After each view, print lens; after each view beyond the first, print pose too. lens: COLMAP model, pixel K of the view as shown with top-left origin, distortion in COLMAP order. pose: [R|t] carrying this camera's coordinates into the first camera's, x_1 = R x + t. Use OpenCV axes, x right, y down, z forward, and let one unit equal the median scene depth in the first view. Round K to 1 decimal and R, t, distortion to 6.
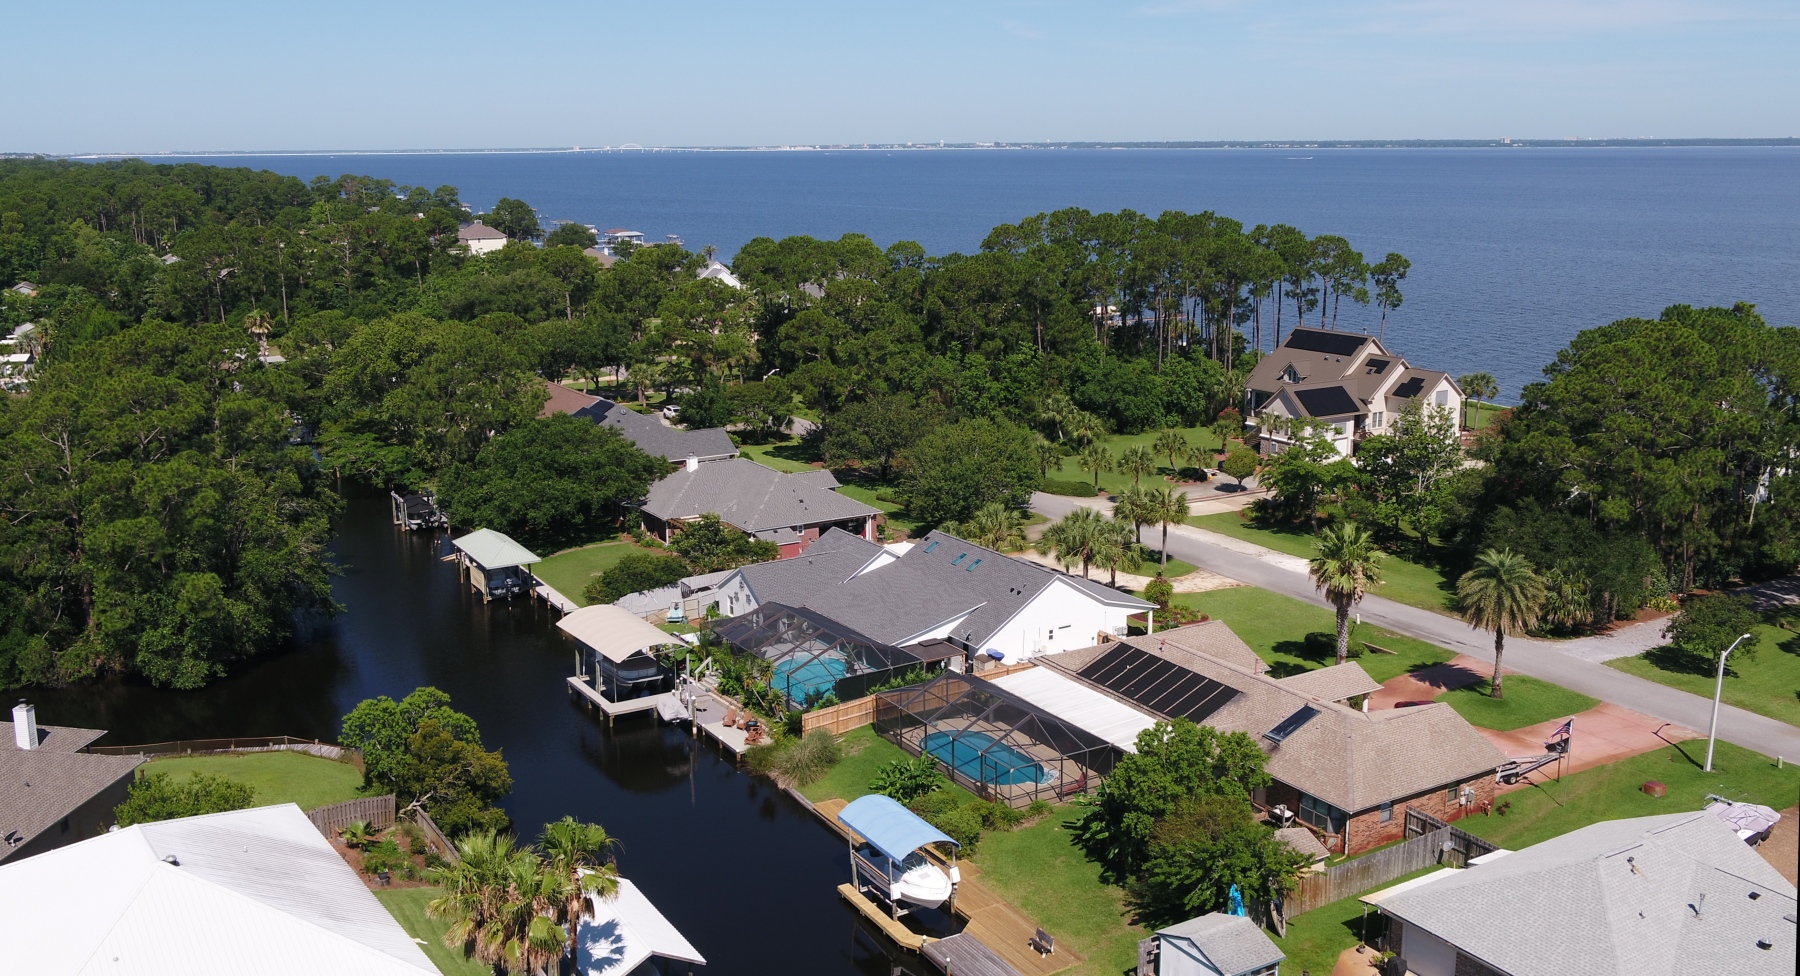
lens RADIAL K [[1568.0, 0, 900.0], [0, 1568.0, 488.0], [0, 0, 1]] dist [0.045127, -0.003491]
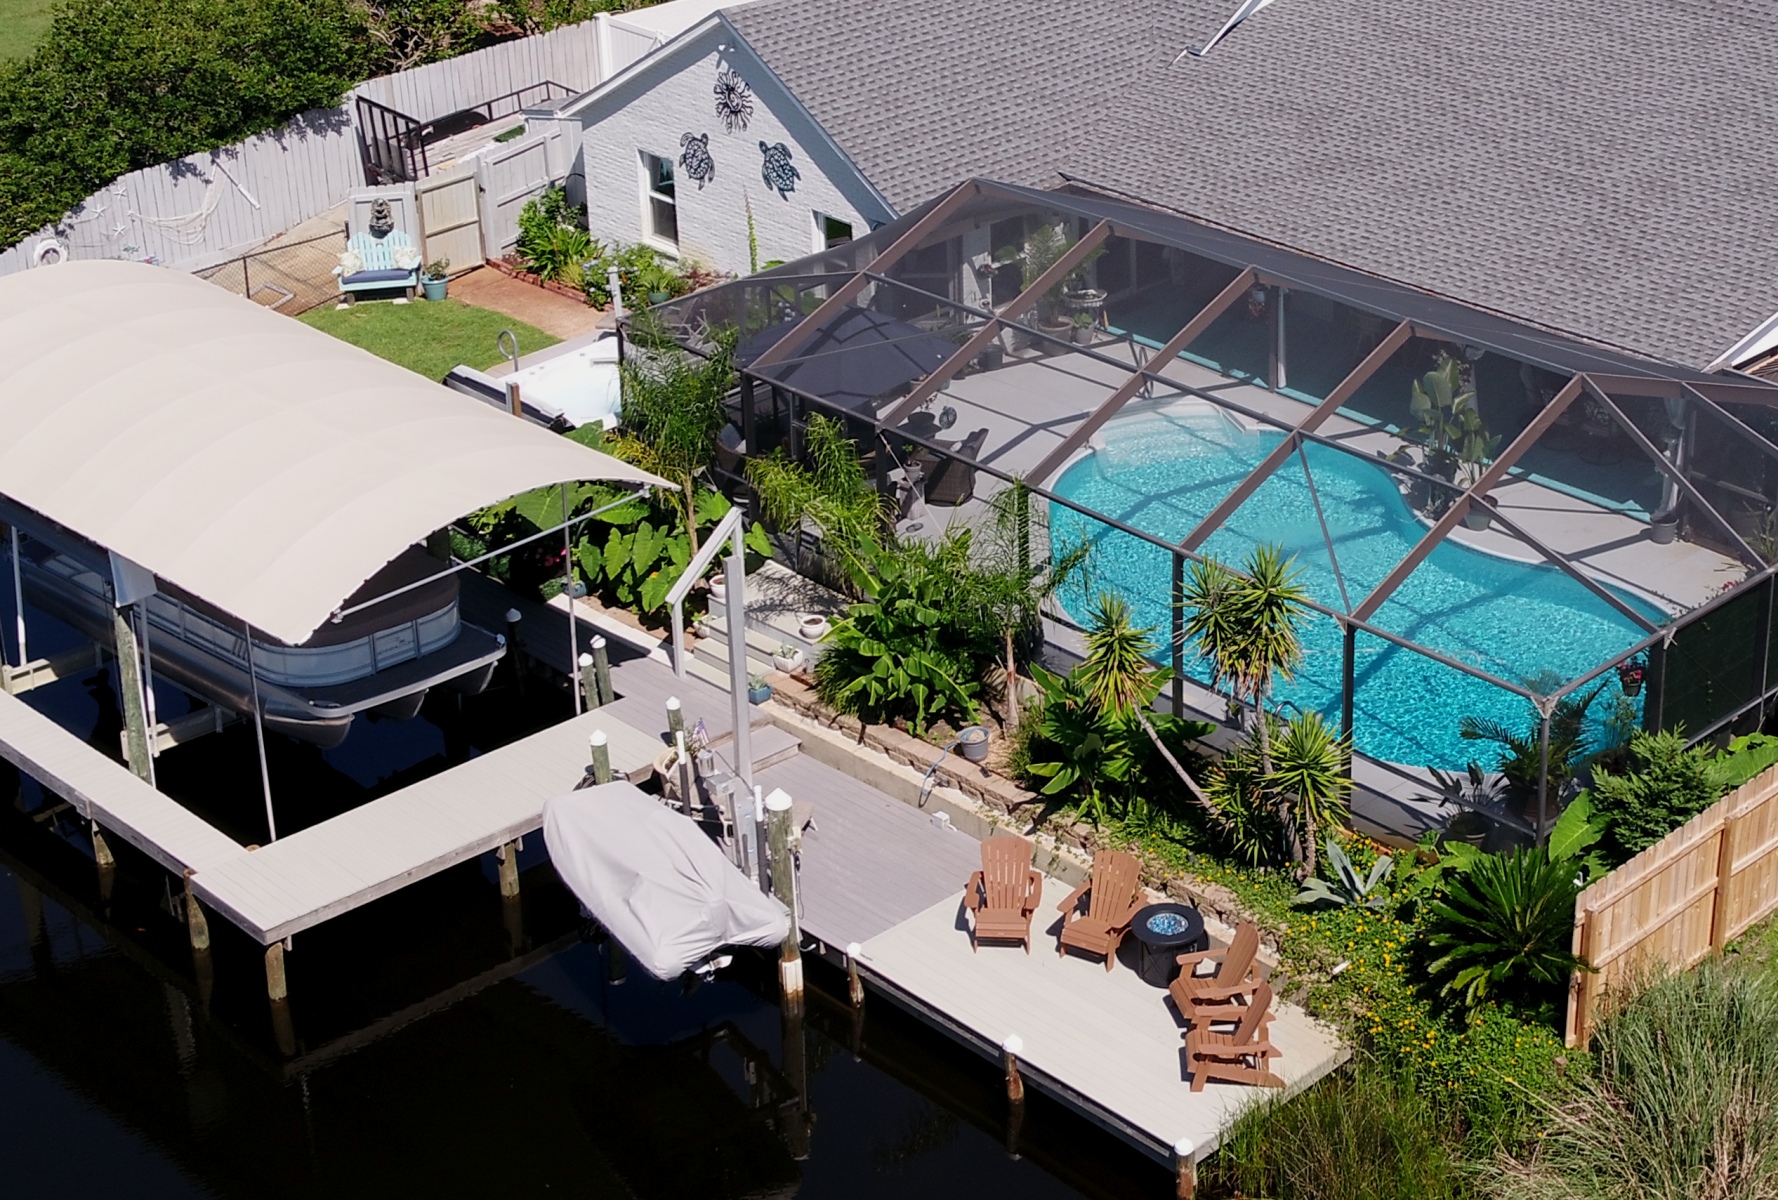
lens RADIAL K [[3019.9, 0, 1144.8], [0, 3019.9, 598.3], [0, 0, 1]] dist [0.009614, -0.033780]
pose [[0.971162, -0.108299, 0.212407, -0.133370], [0.052153, 0.965803, 0.253977, 0.026151], [-0.232648, -0.235575, 0.943599, 0.573799]]
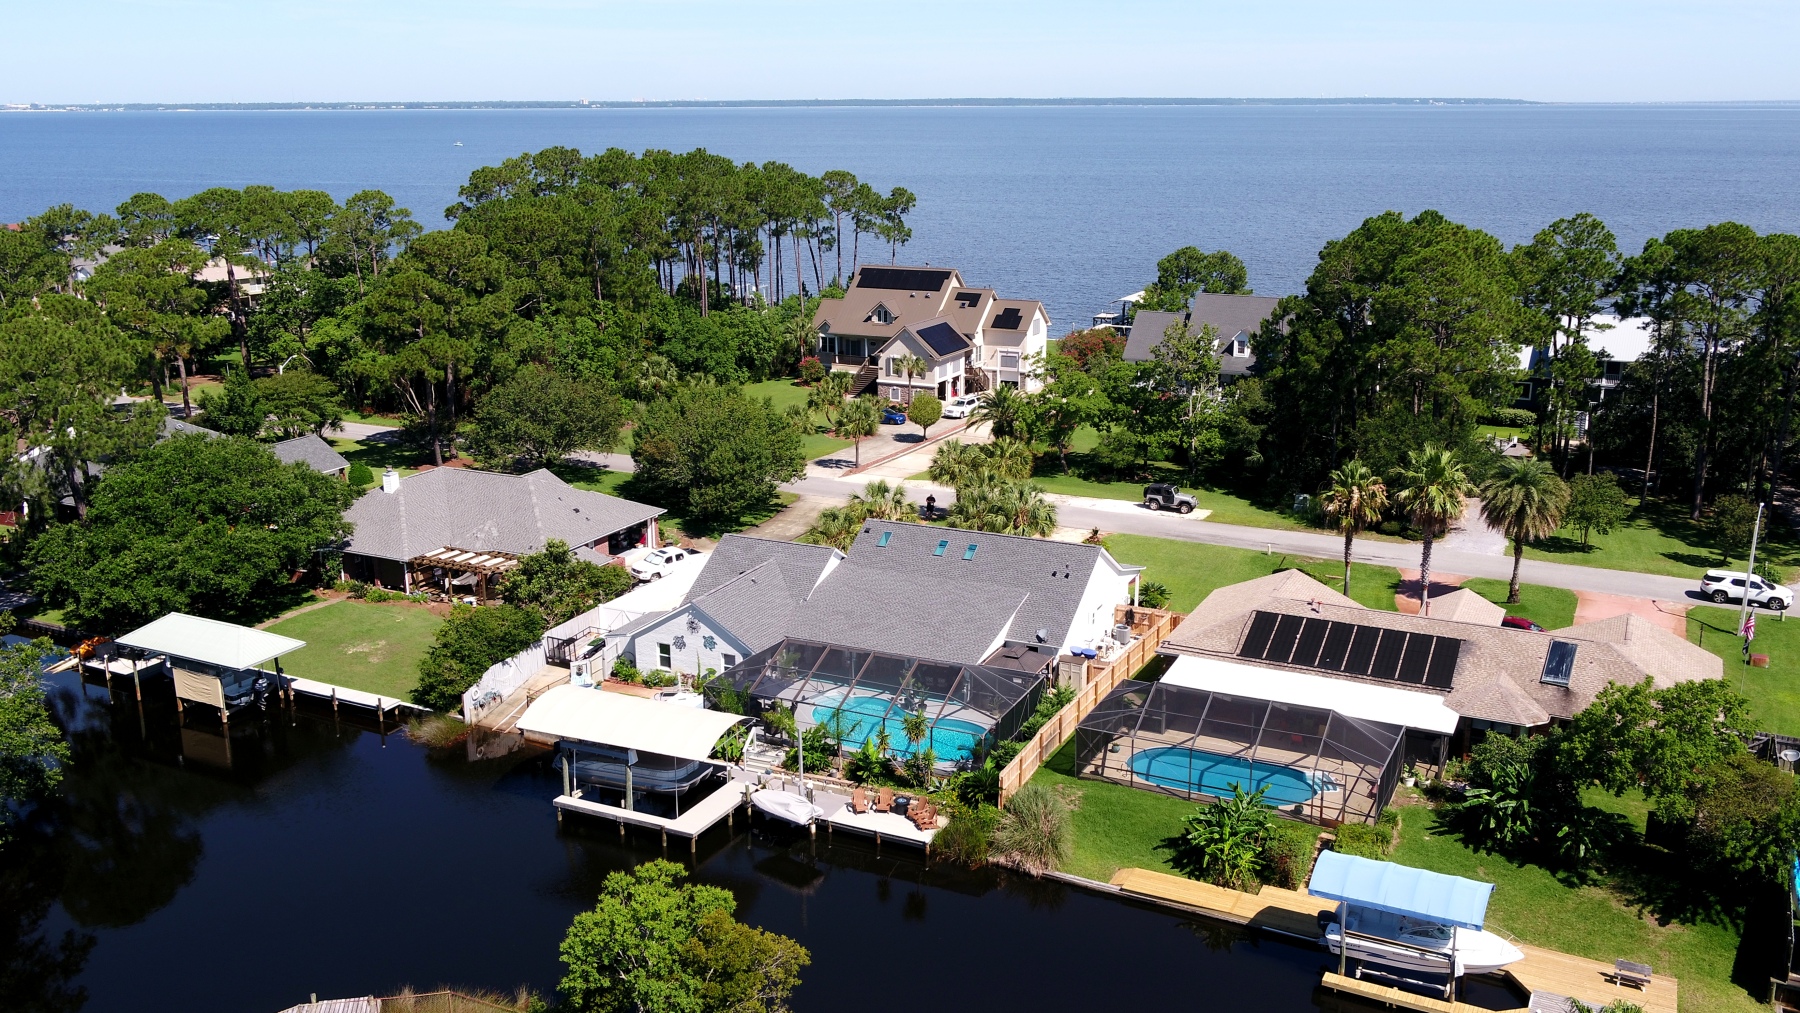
lens RADIAL K [[1563.3, 0, 900.0], [0, 1563.3, 506.5], [0, 0, 1]] dist [0.013416, 0.004394]
pose [[0.850774, -0.133855, 0.508199, -0.372641], [0.115860, 0.990999, 0.067060, -0.031424], [-0.512601, 0.001827, 0.858625, 0.298077]]
